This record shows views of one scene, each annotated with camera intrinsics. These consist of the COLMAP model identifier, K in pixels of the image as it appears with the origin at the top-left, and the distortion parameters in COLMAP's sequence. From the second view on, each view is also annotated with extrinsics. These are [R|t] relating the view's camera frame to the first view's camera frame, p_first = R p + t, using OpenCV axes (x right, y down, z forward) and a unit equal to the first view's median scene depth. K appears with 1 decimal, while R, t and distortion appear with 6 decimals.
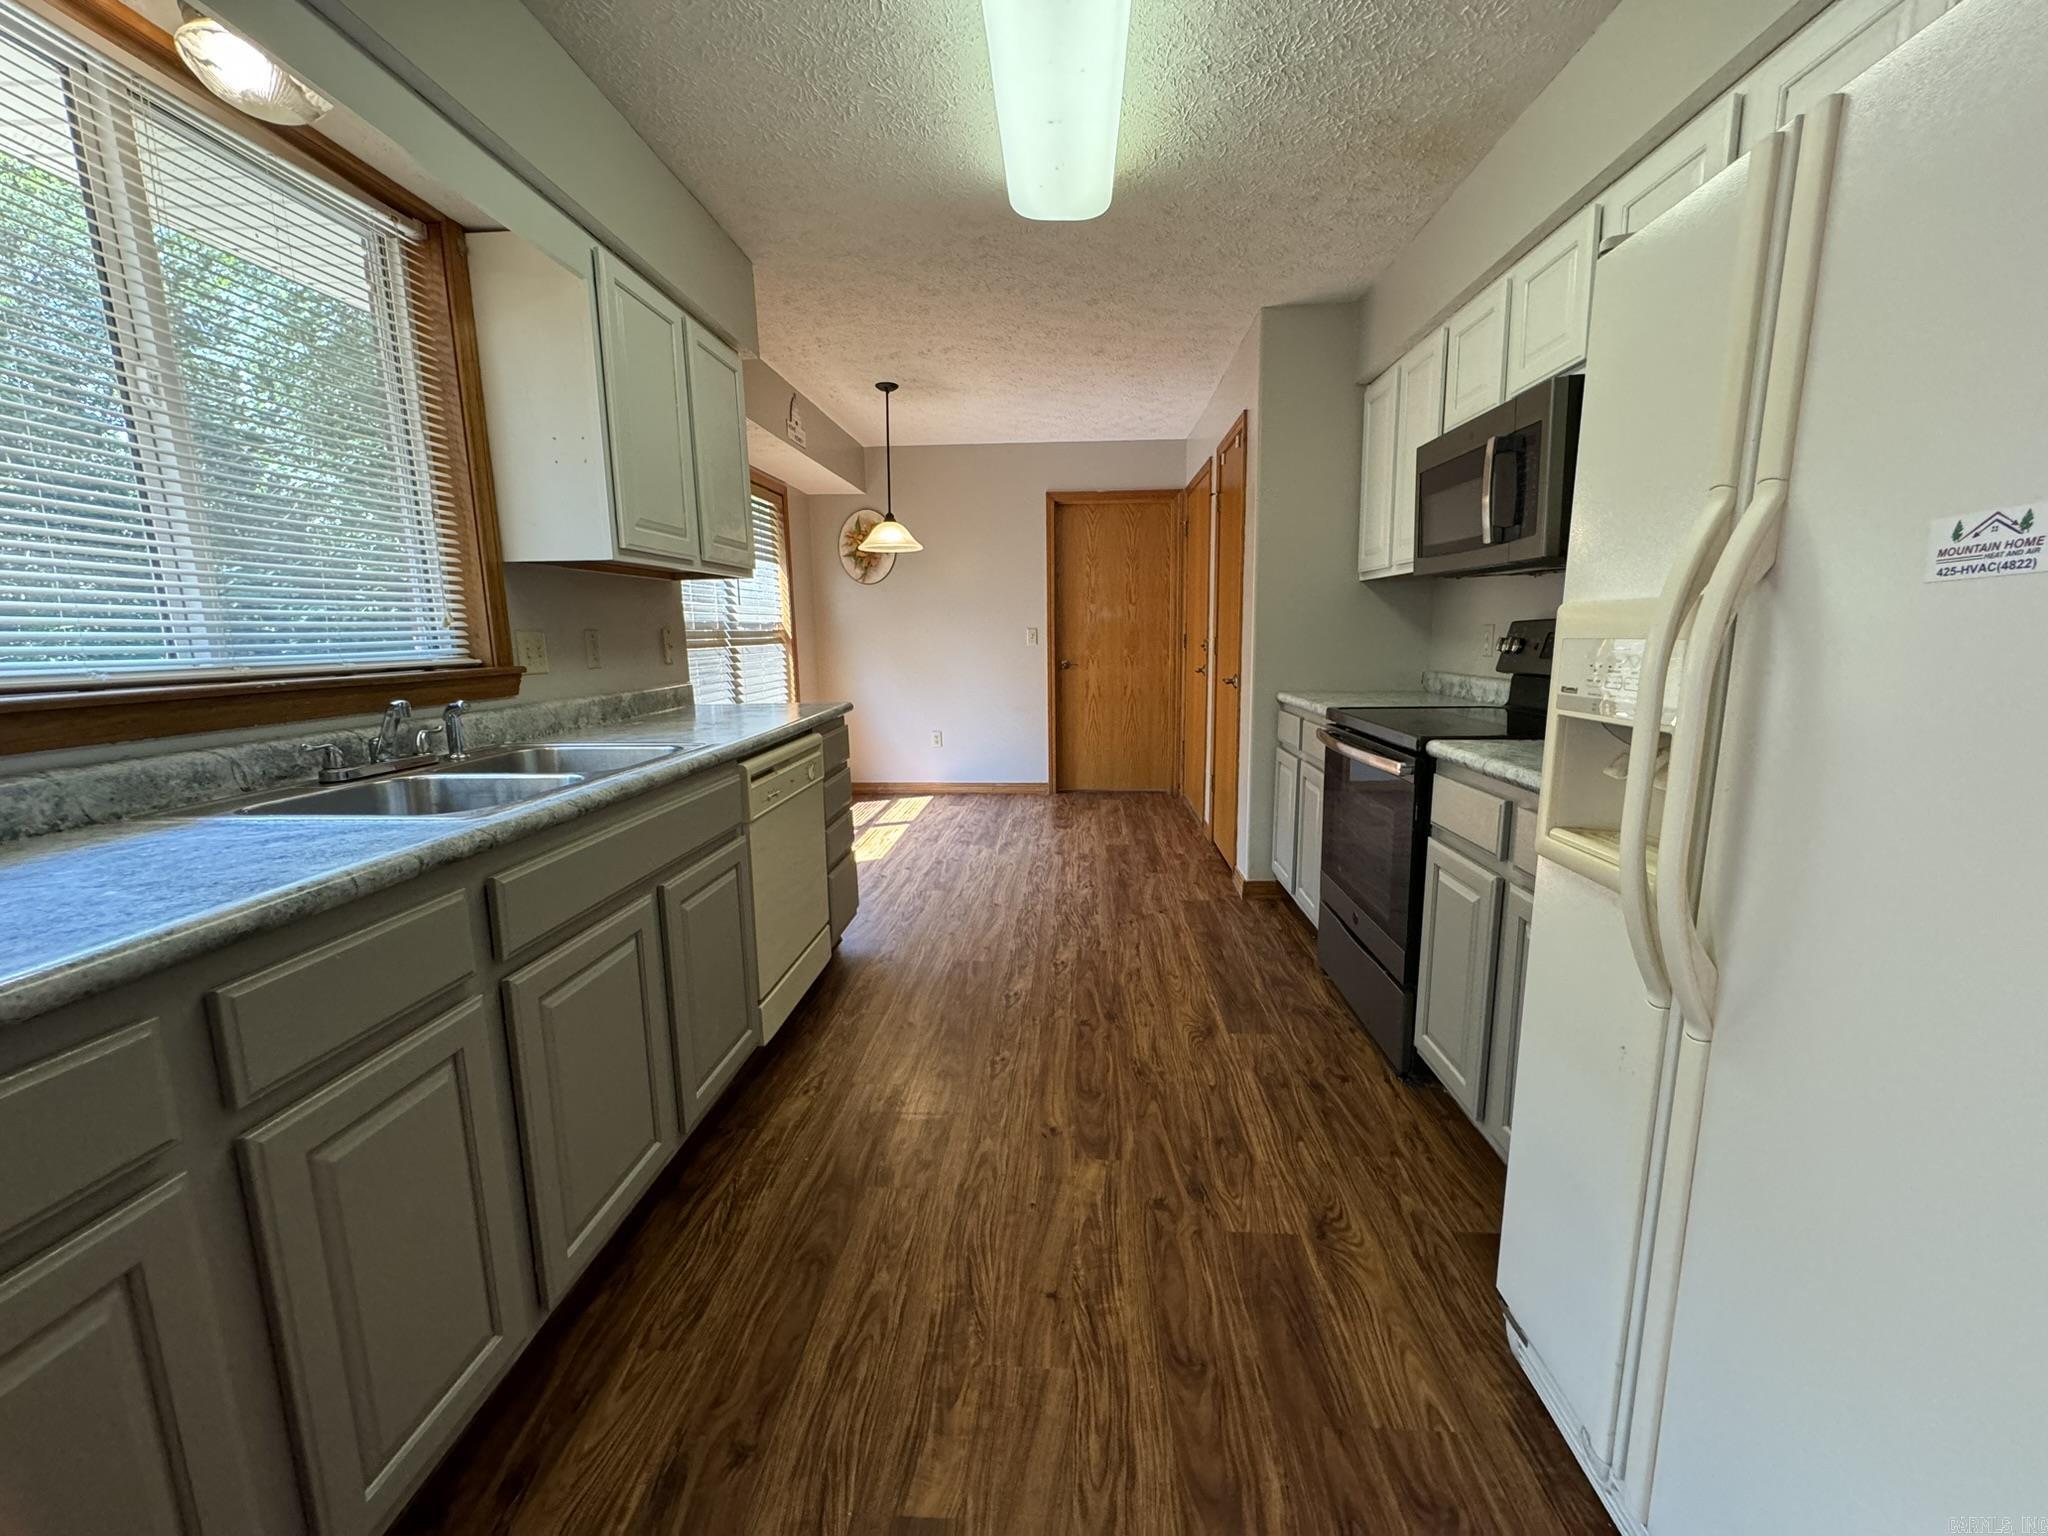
lens RADIAL K [[818.0, 0, 1021.3], [0, 818.0, 767.6], [0, 0, 1]] dist [0.000692, 0.000356]
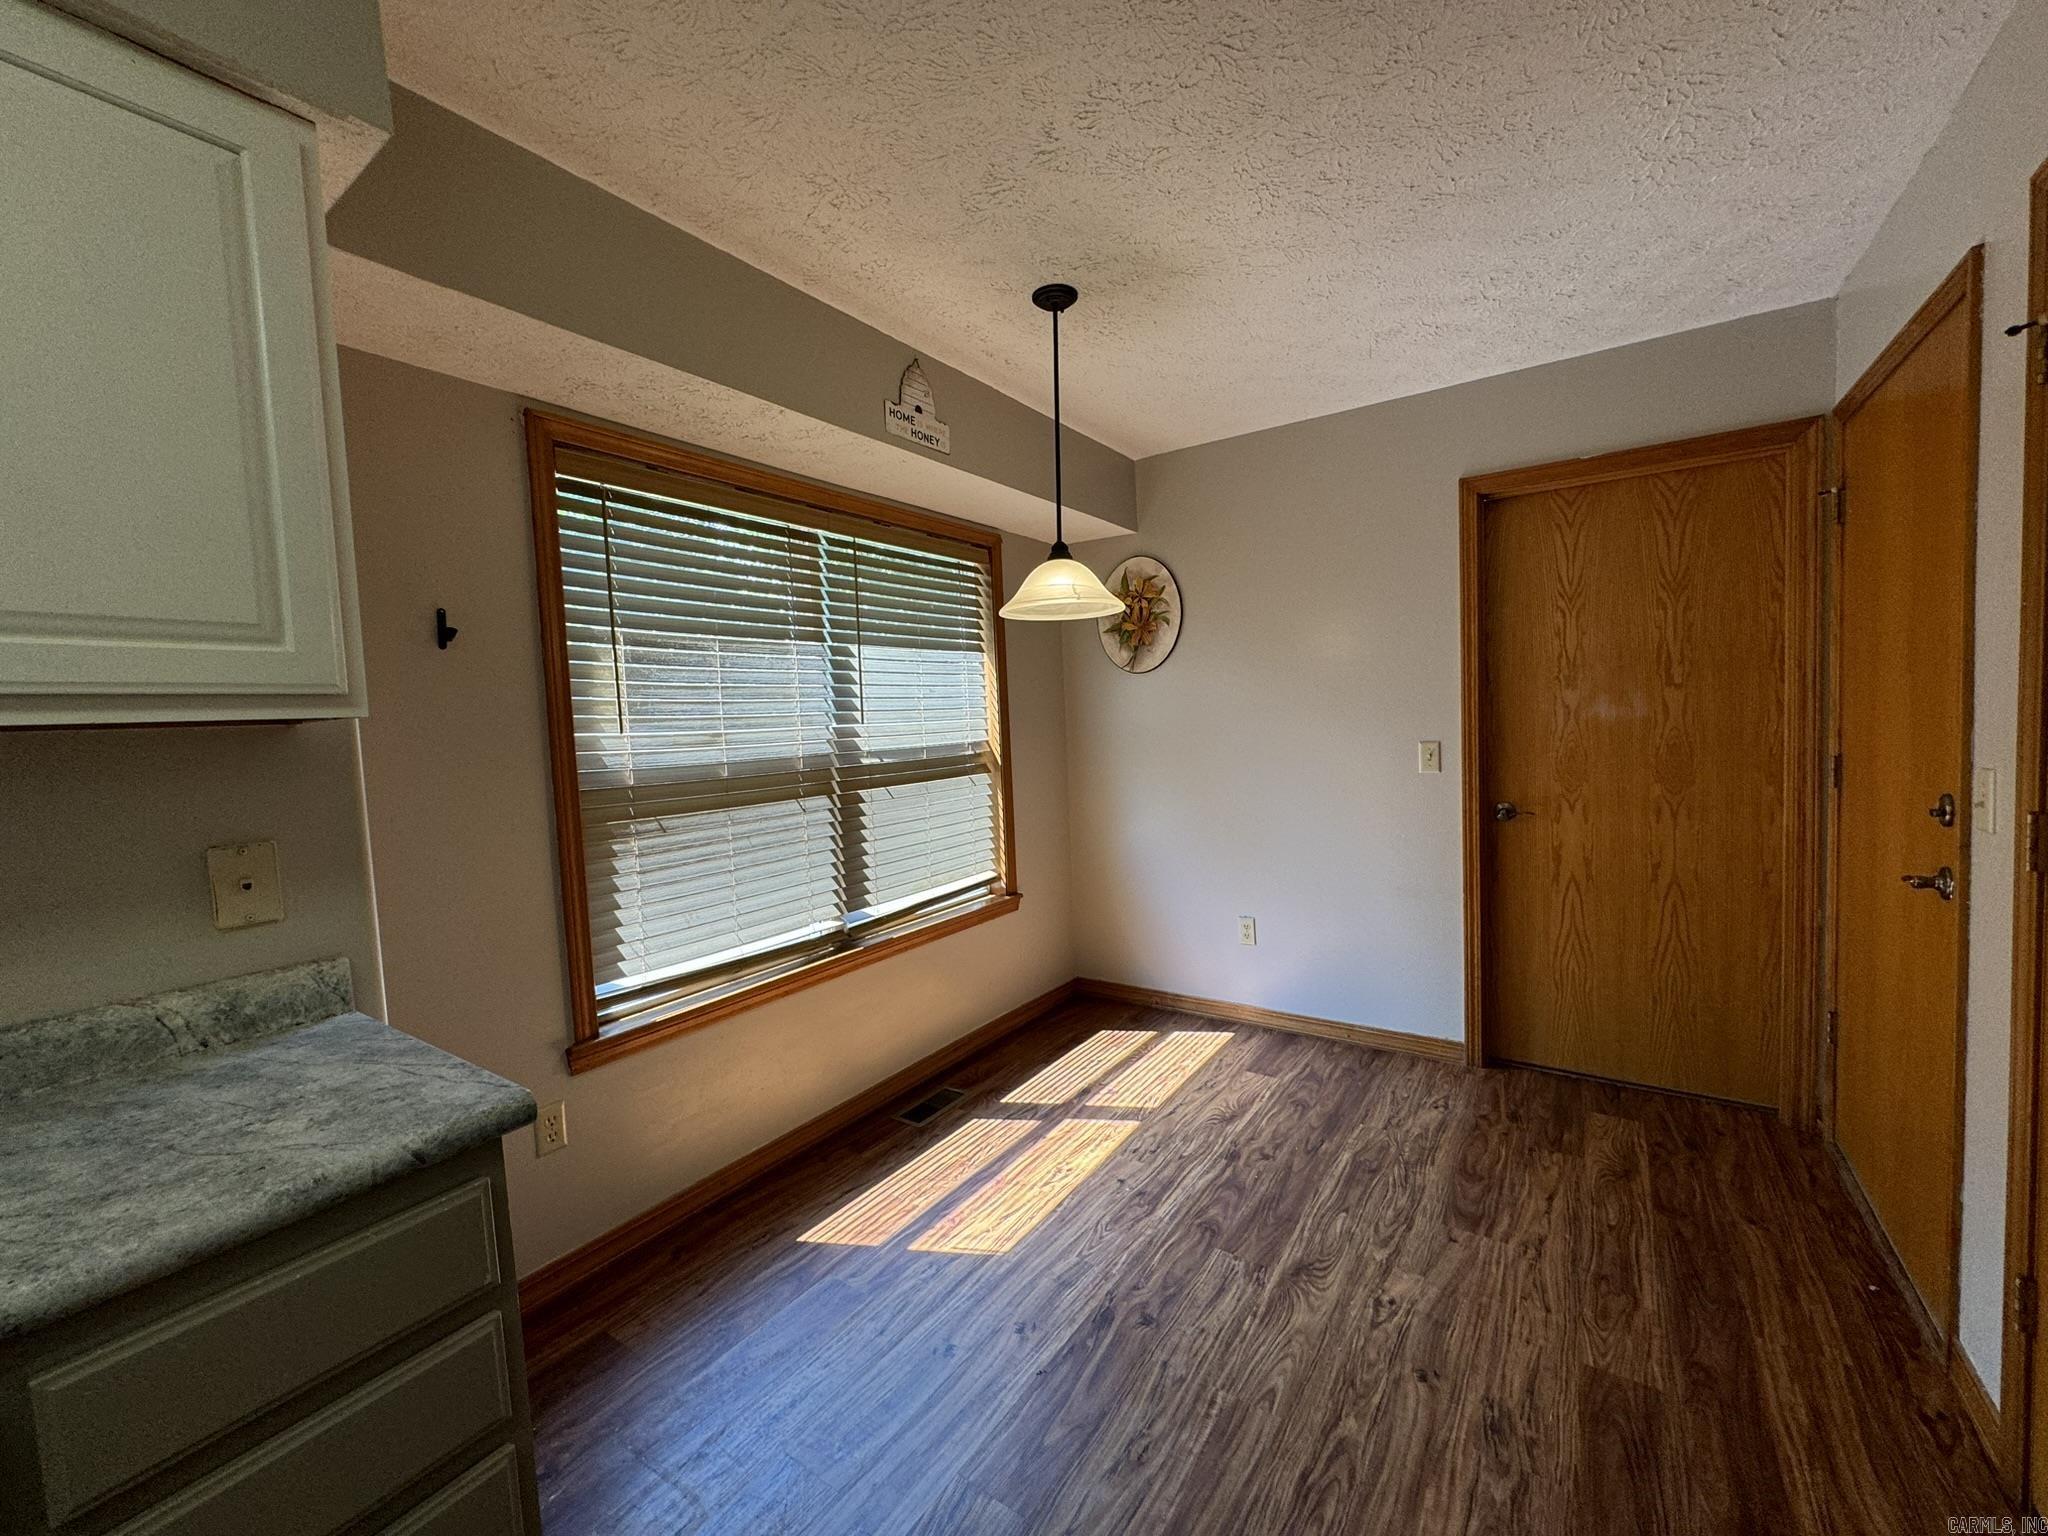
lens RADIAL K [[820.6, 0, 1024.0], [0, 820.6, 768.0], [0, 0, 1]] dist [0.005407, 0.000296]
pose [[0.857801, 0.008530, -0.513910, 0.091125], [-0.055558, 0.995543, -0.076212, -0.149735], [0.510970, 0.093926, 0.854452, 0.639604]]
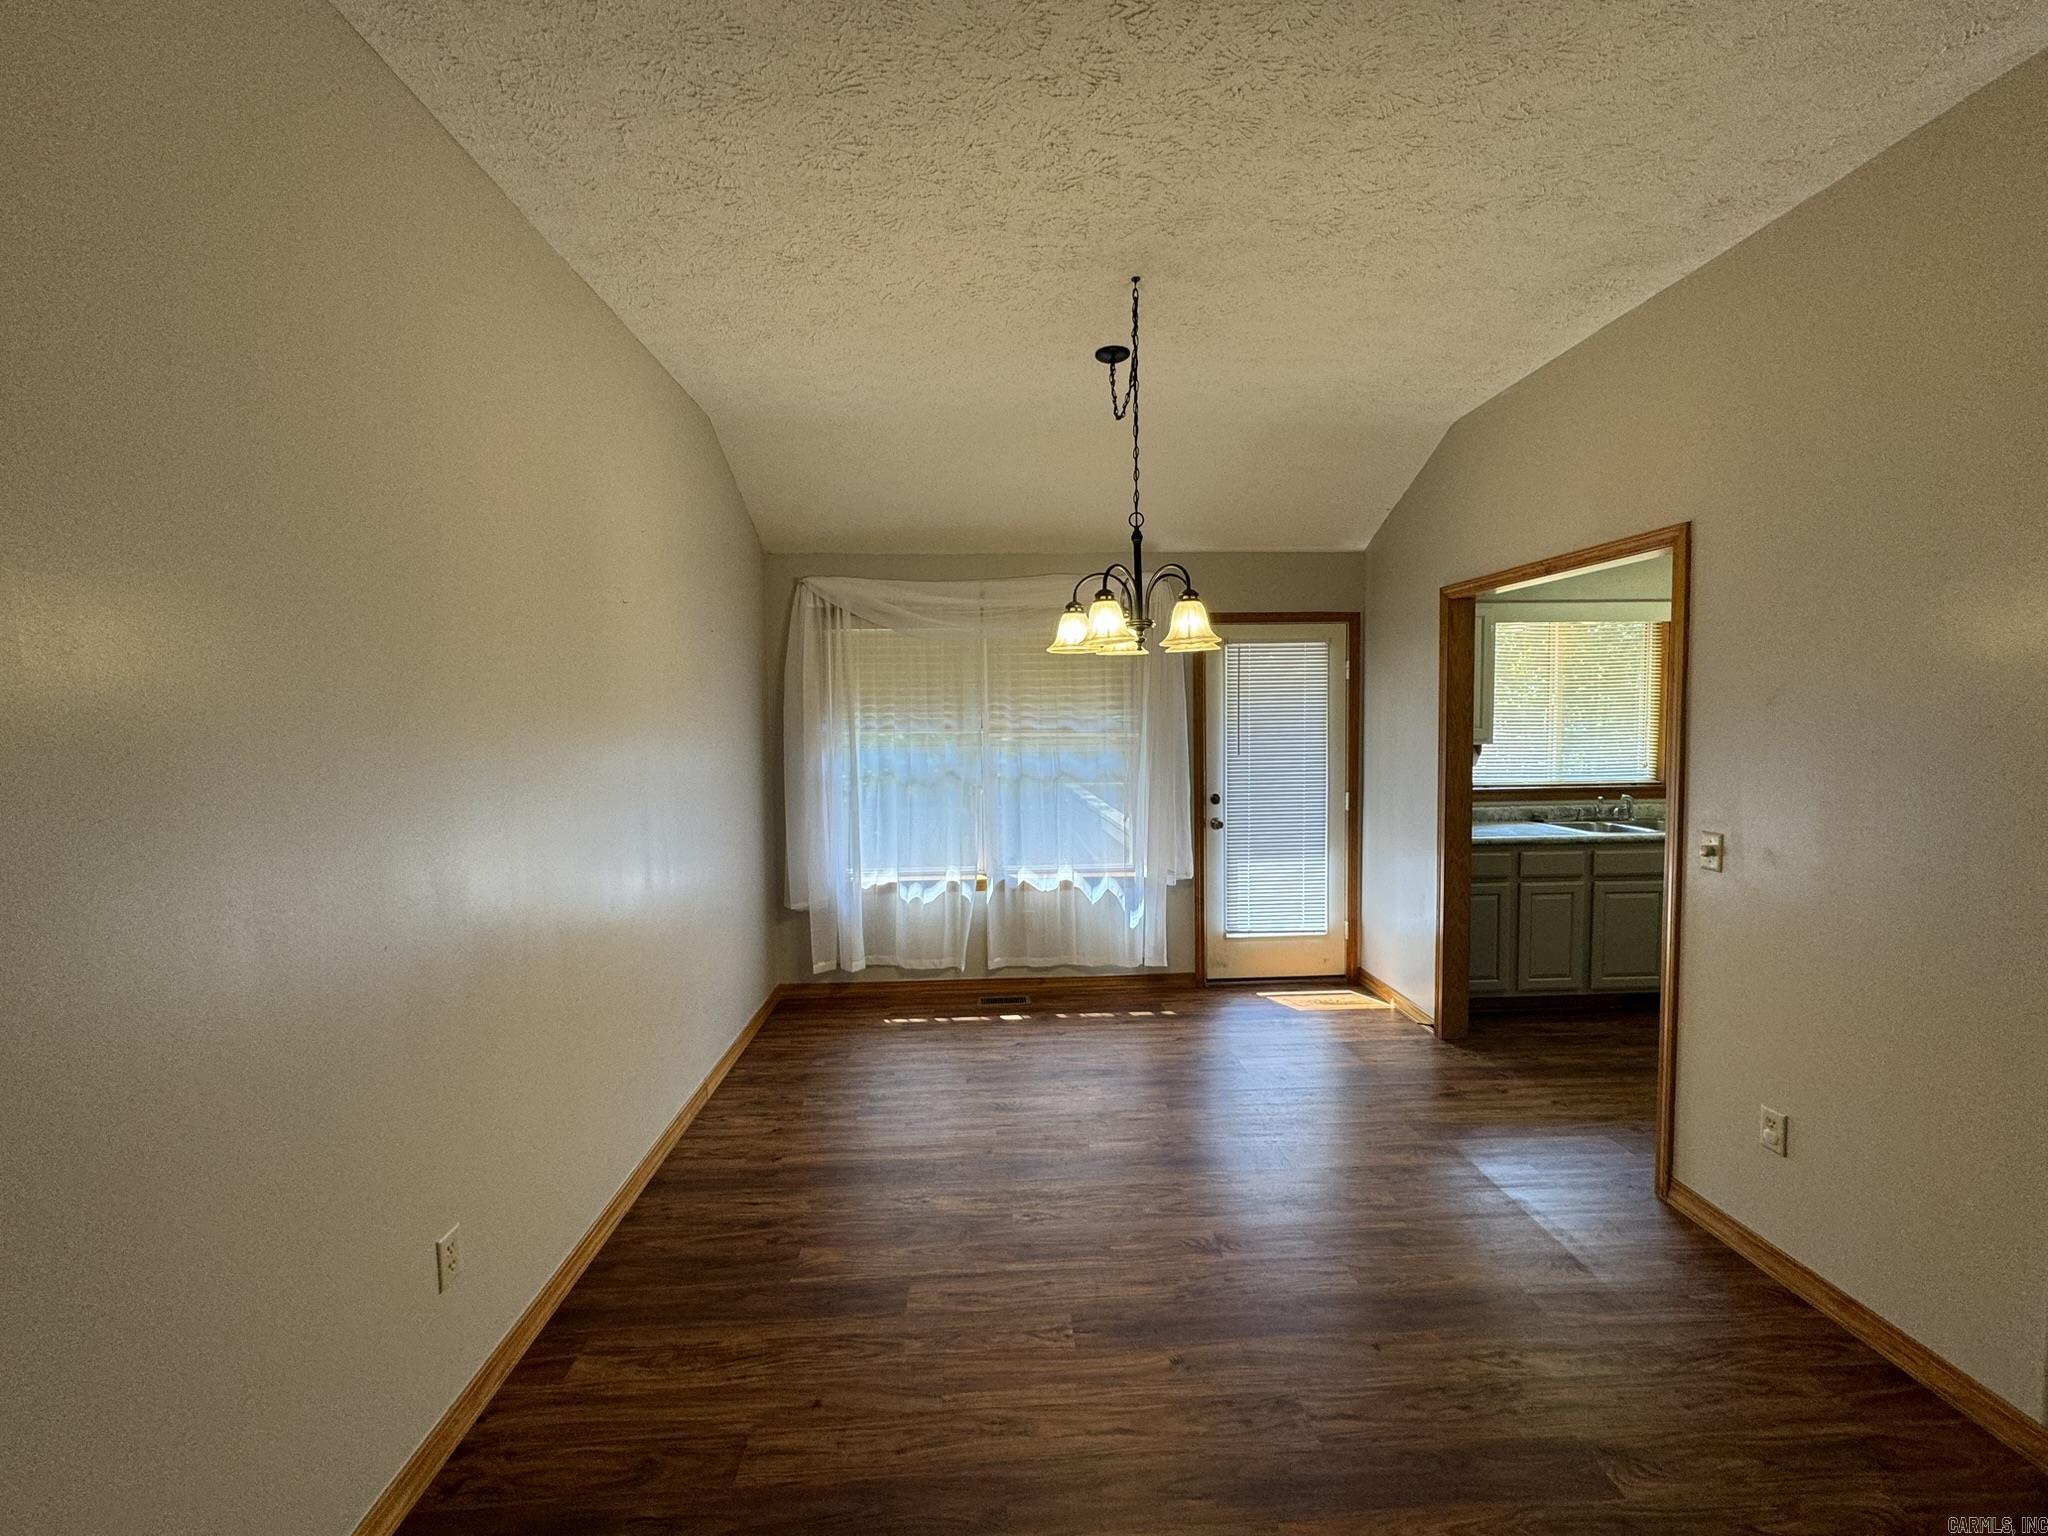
lens RADIAL K [[820.6, 0, 1024.0], [0, 820.6, 768.0], [0, 0, 1]] dist [0.005407, 0.000296]
pose [[0.105262, 0.072407, -0.991805, 0.778297], [-0.145738, 0.987701, 0.056640, -0.018793], [0.983707, 0.138582, 0.114520, -0.564368]]
